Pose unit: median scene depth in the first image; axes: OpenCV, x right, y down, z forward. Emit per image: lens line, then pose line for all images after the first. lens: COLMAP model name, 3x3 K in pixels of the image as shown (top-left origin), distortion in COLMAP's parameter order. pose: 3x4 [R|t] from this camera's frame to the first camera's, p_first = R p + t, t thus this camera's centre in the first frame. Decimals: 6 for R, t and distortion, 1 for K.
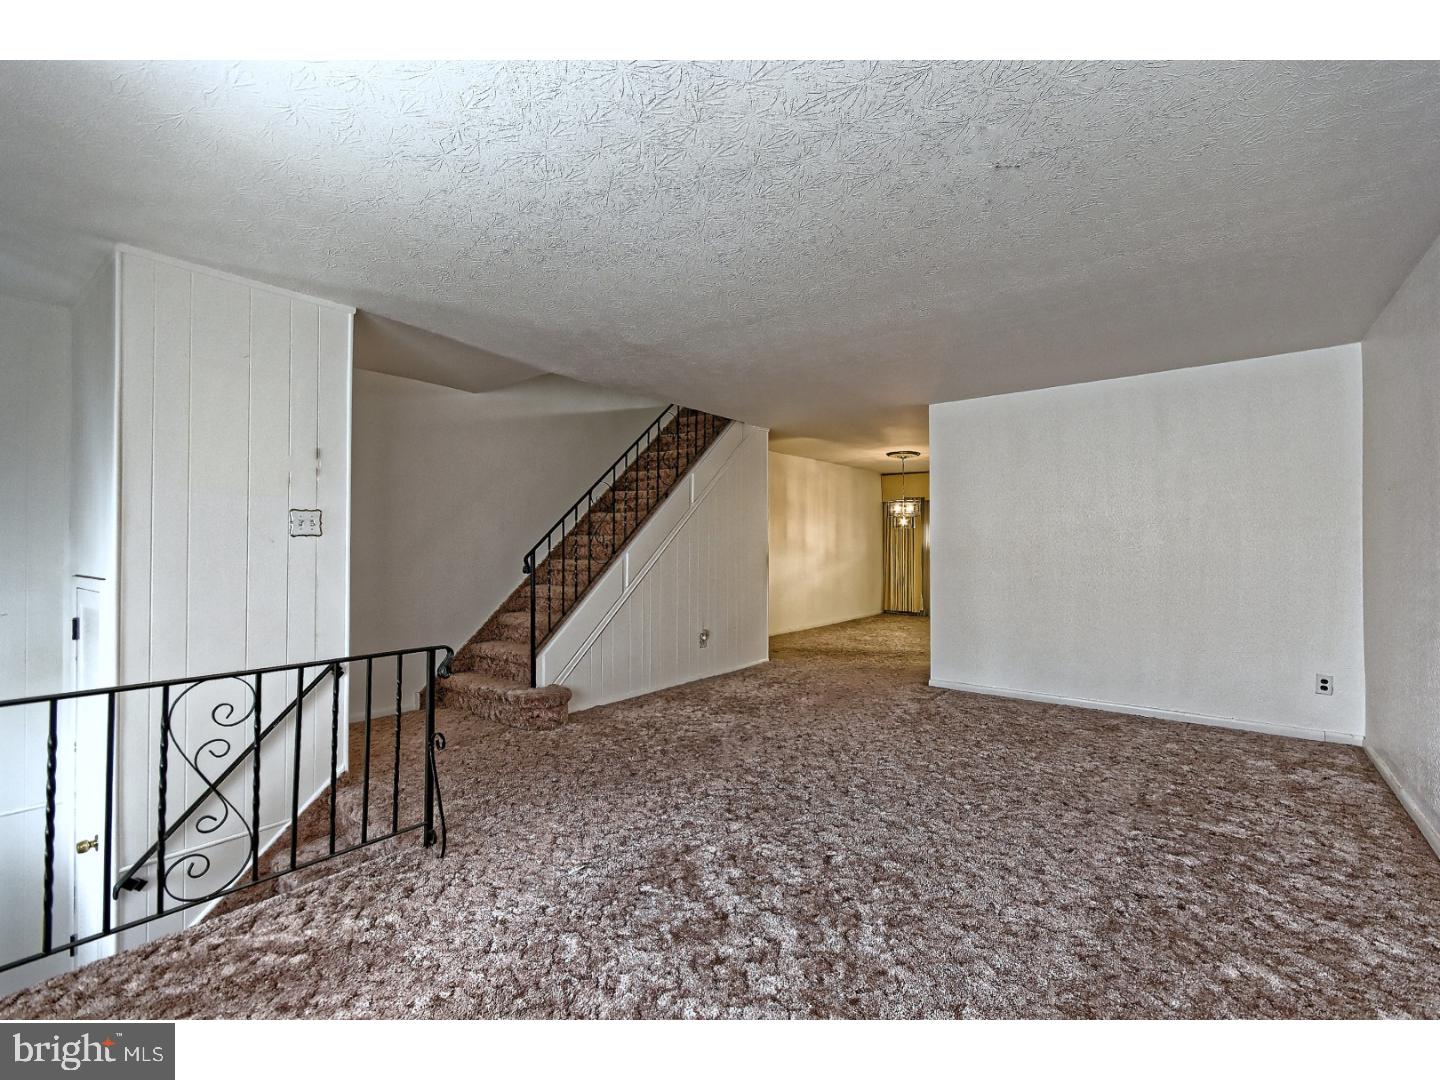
lens RADIAL K [[658.4, 0, 730.3], [0, 658.4, 538.6], [0, 0, 1]] dist [0.001986, 0.004831]
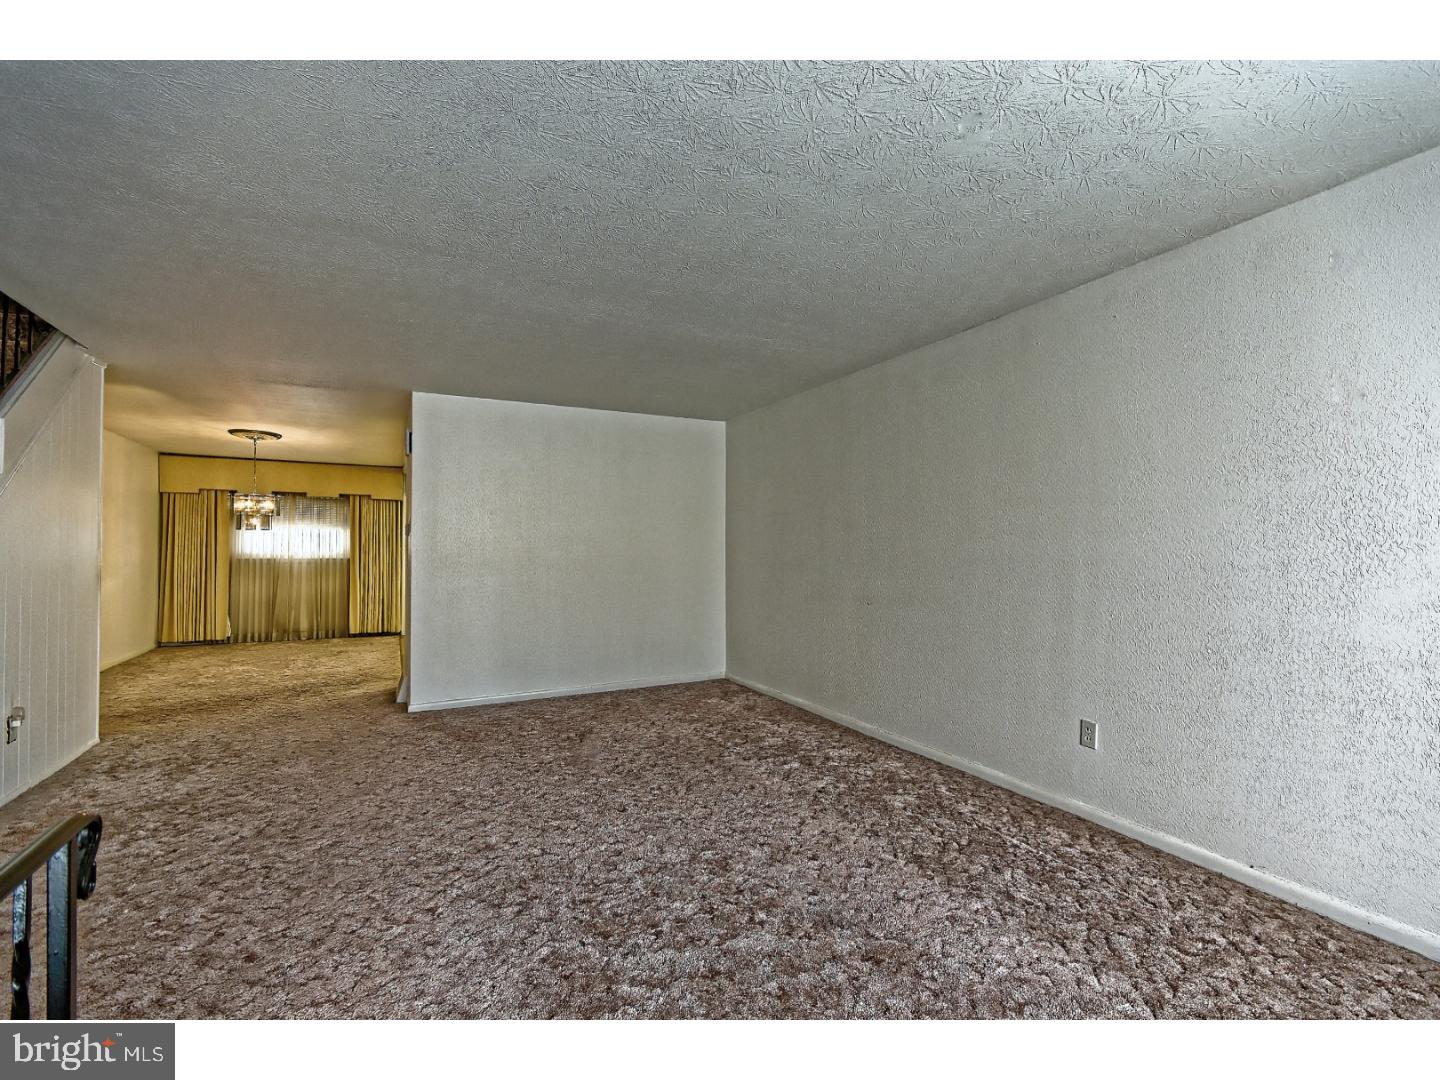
lens RADIAL K [[658.4, 0, 729.0], [0, 658.4, 545.9], [0, 0, 1]] dist [0.001986, 0.004831]
pose [[0.385599, 0.005055, 0.922653, -0.533432], [-0.006981, 0.999972, -0.002561, 0.001551], [-0.922640, -0.005454, 0.385623, 0.417223]]
